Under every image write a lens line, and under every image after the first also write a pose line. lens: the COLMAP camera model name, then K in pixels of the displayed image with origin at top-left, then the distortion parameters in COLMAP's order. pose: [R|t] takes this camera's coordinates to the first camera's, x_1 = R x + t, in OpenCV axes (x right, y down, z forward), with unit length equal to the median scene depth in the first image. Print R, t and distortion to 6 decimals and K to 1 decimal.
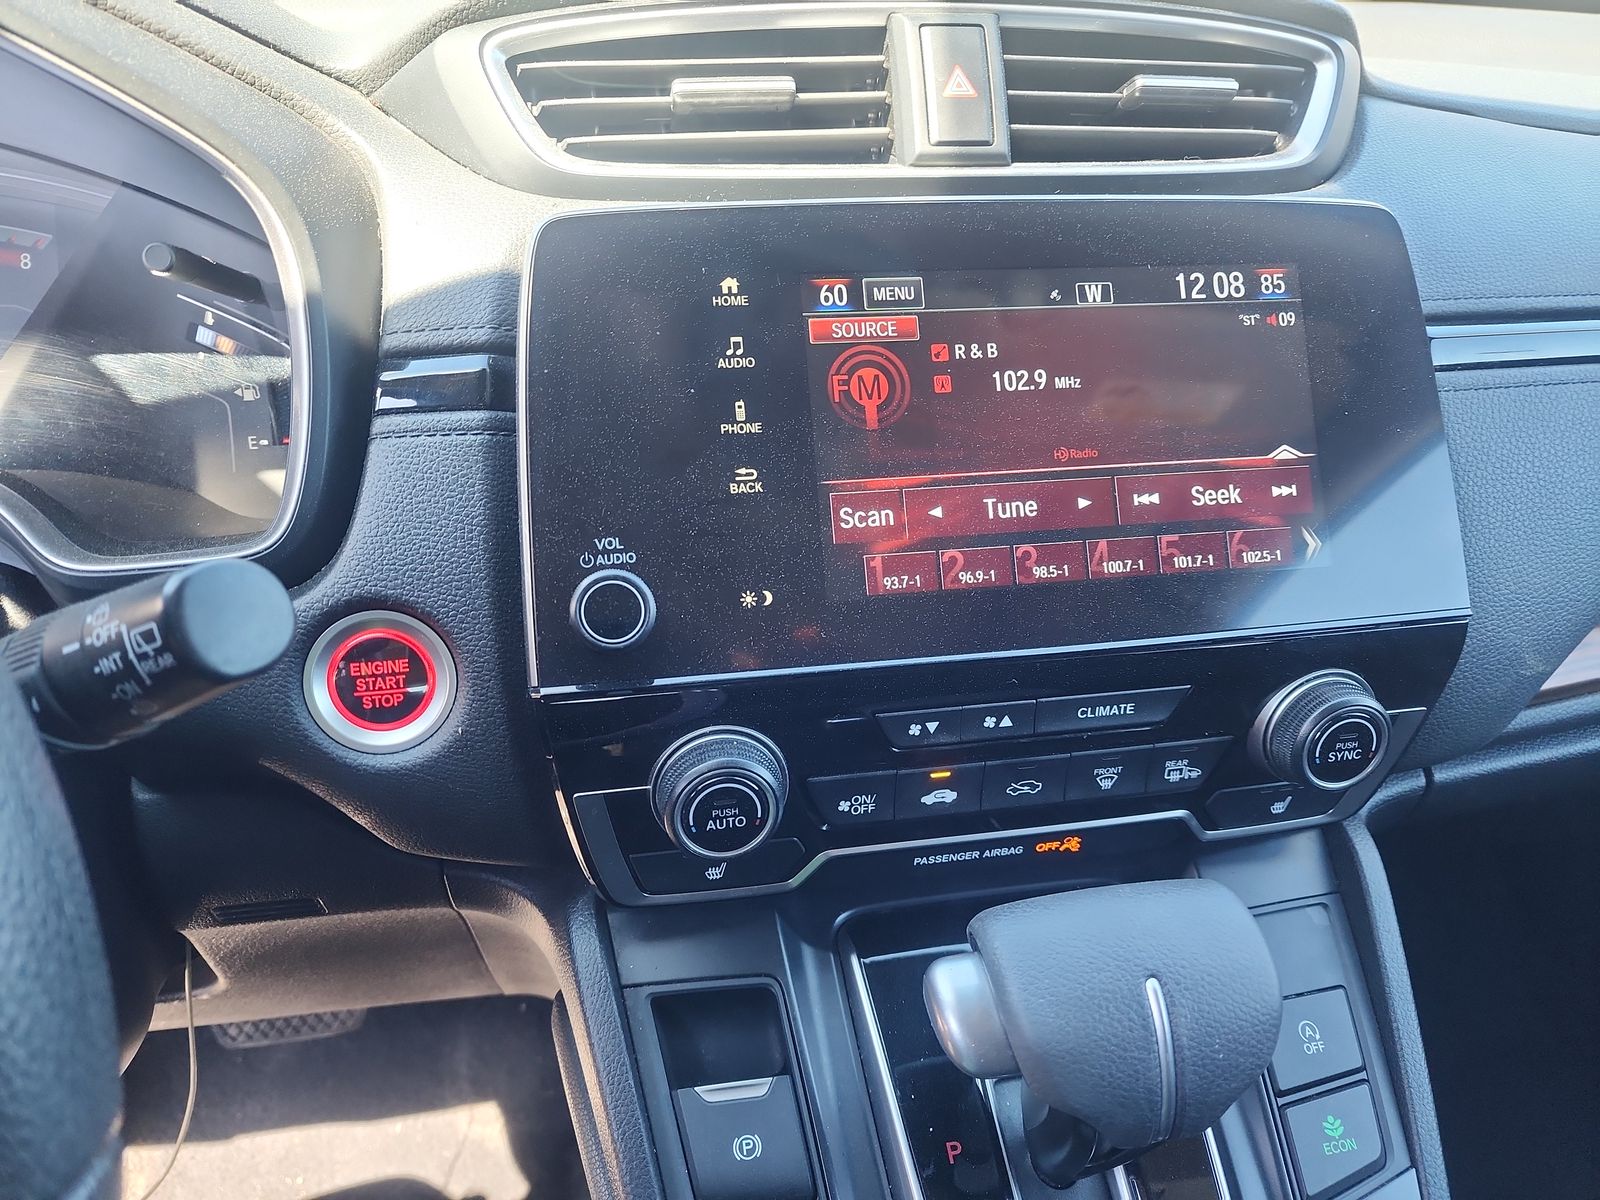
lens RADIAL K [[1089.0, 0, 811.3], [0, 1089.0, 605.0], [0, 0, 1]] dist [0.012370, -0.010426]
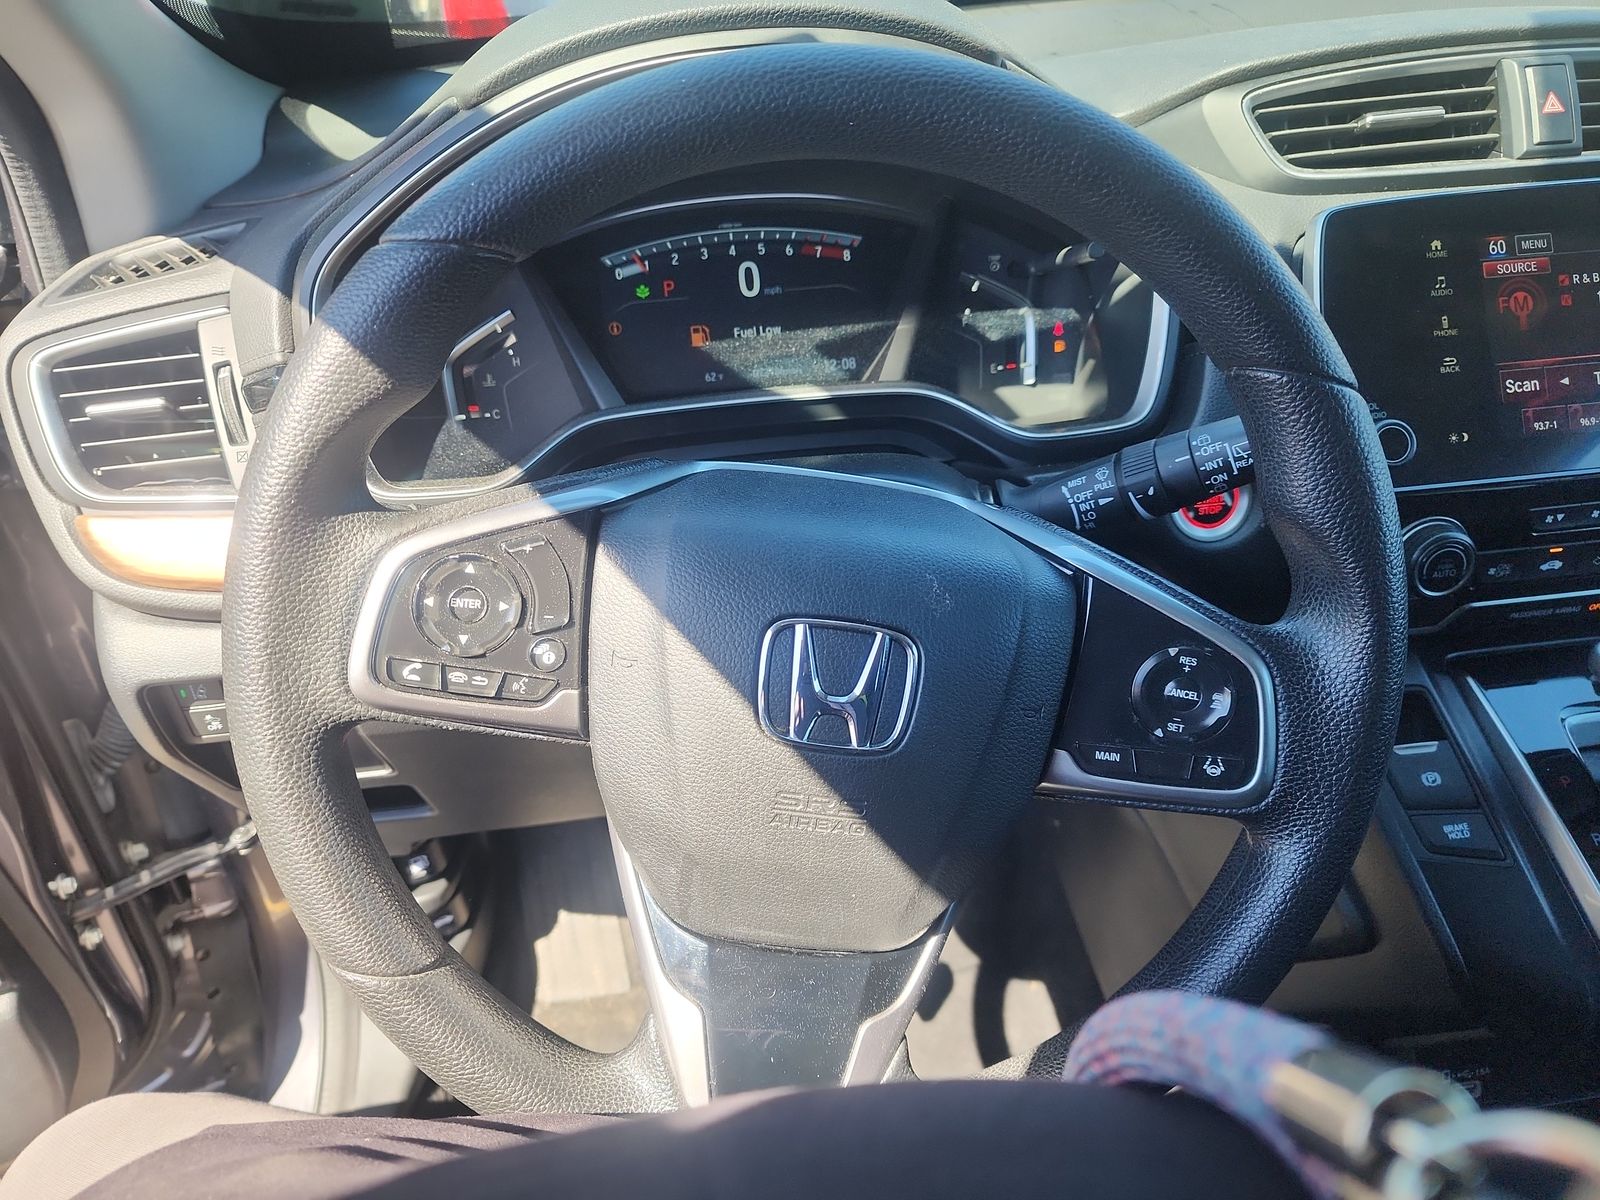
lens RADIAL K [[1089.0, 0, 798.7], [0, 1089.0, 590.3], [0, 0, 1]] dist [0.012370, -0.010426]
pose [[0.995719, -0.022781, -0.089586, -0.858983], [0.025760, 0.999148, 0.032234, 0.139057], [0.088775, -0.034404, 0.995457, -0.696528]]
